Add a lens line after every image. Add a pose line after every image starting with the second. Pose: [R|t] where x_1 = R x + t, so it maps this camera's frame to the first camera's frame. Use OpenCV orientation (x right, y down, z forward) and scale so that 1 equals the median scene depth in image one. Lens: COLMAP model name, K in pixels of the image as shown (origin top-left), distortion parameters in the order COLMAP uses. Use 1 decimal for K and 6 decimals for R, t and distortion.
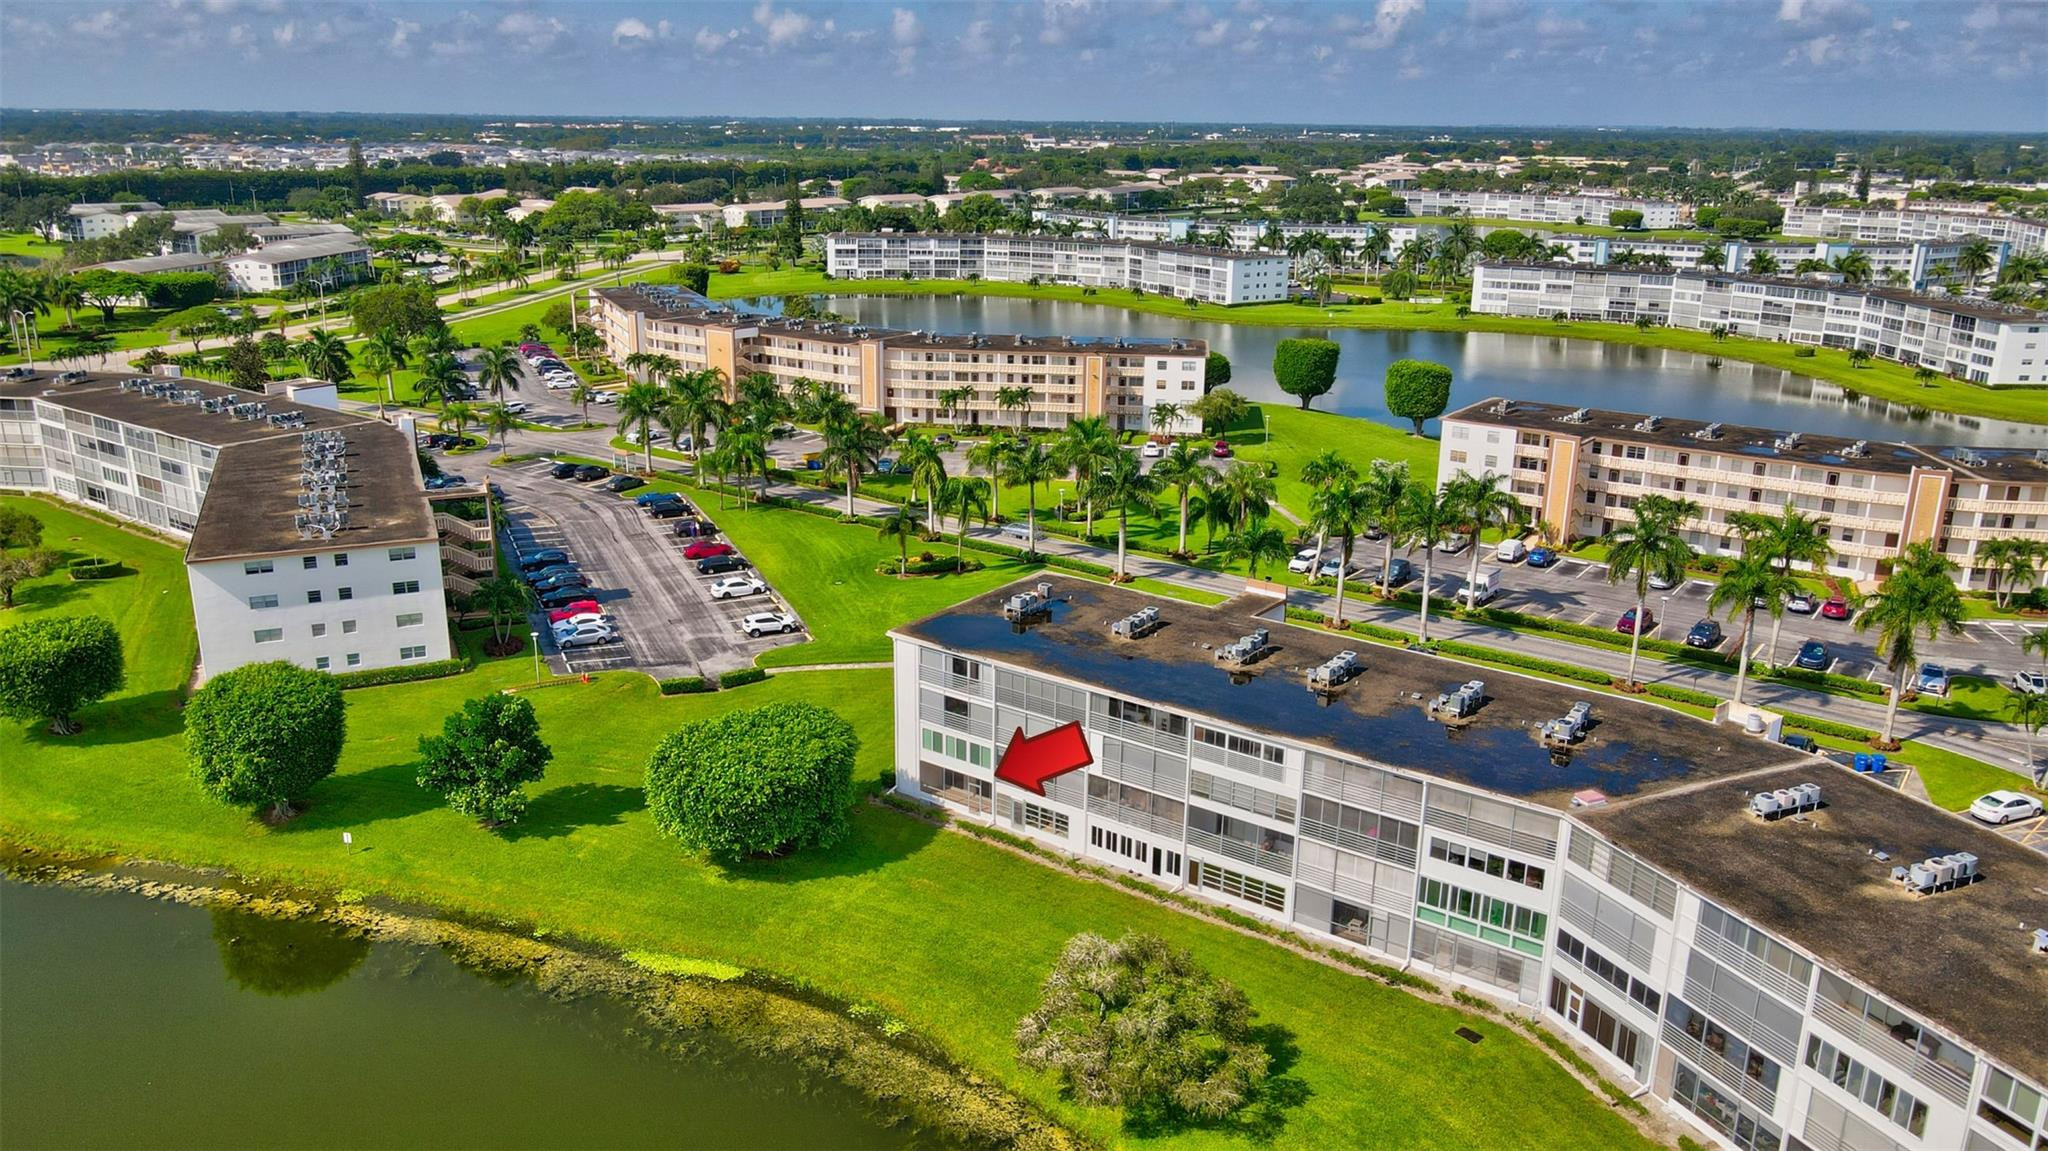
lens RADIAL K [[1522.9, 0, 1007.7], [0, 1522.9, 588.2], [0, 0, 1]] dist [-0.008839, 0.035340]
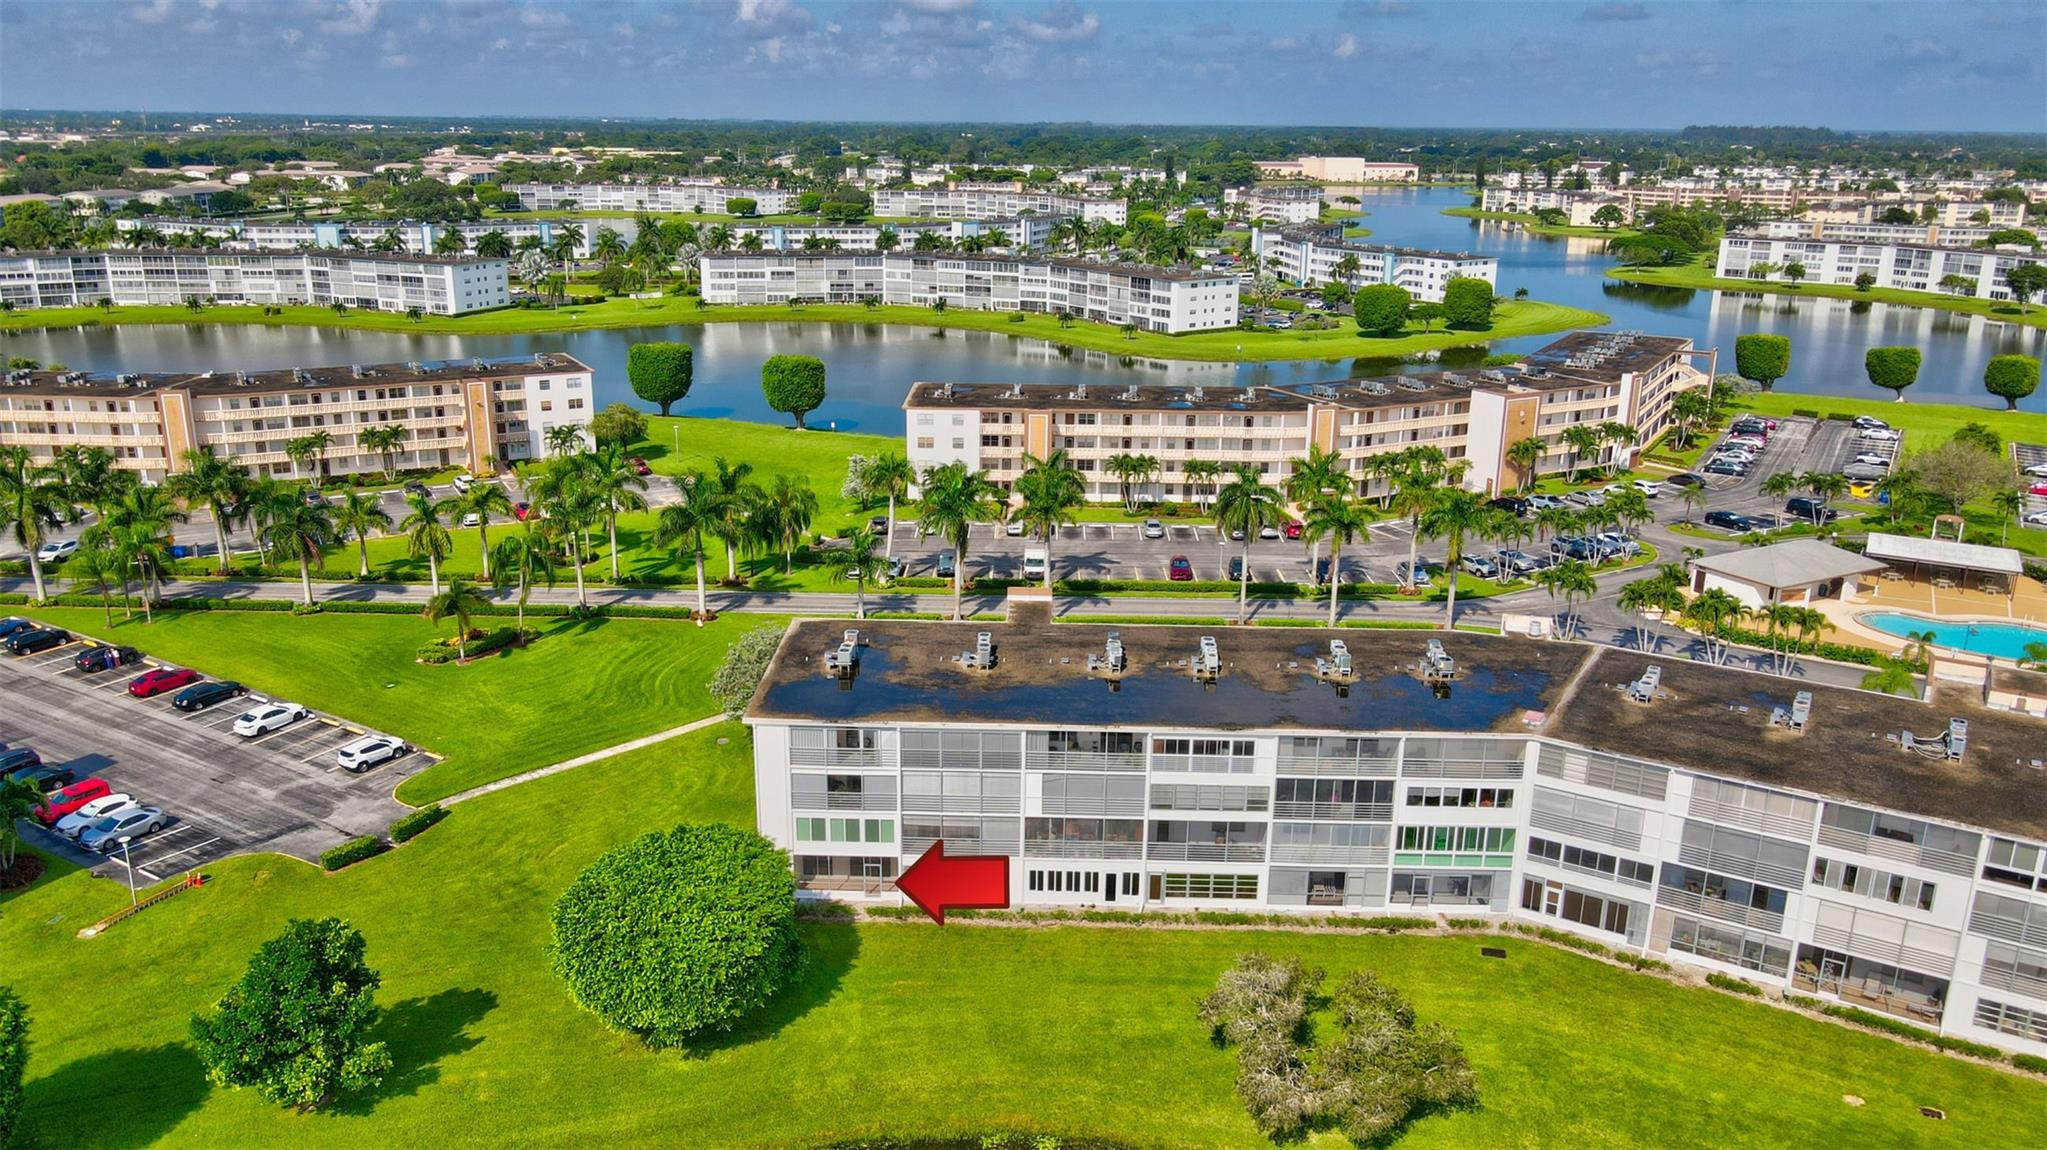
lens RADIAL K [[1522.1, 0, 1014.0], [0, 1522.1, 583.6], [0, 0, 1]] dist [-0.008839, 0.035340]
pose [[0.816568, -0.171532, 0.551175, -0.323876], [0.169899, 0.983953, 0.054511, -0.052600], [-0.551681, 0.049132, 0.832607, 0.158019]]
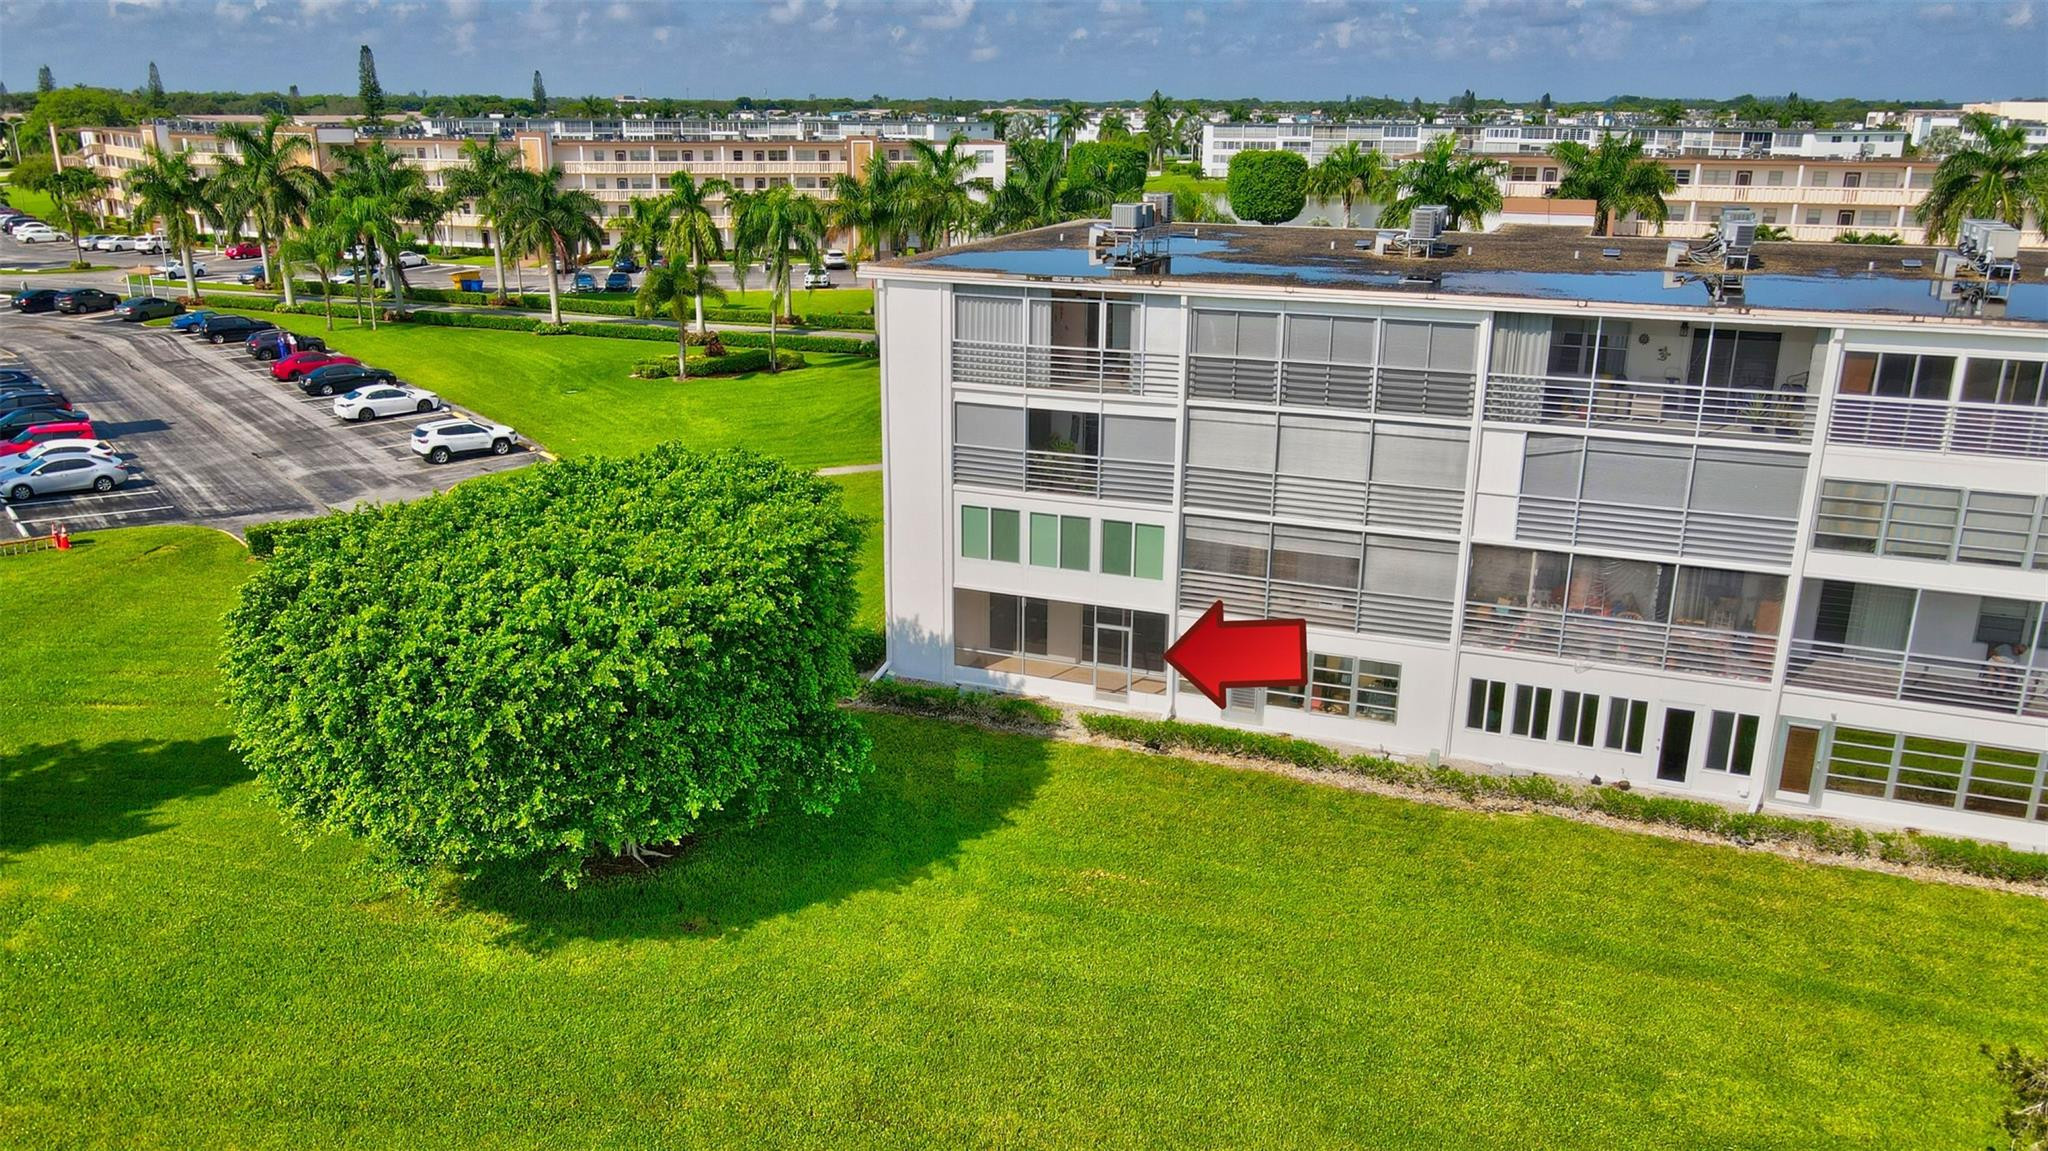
lens RADIAL K [[1522.9, 0, 1010.4], [0, 1522.9, 577.9], [0, 0, 1]] dist [-0.008839, 0.035340]
pose [[0.965923, -0.084421, 0.244675, -0.113715], [0.083730, 0.996400, 0.013244, 0.084192], [-0.244912, 0.007694, 0.969515, 0.475873]]
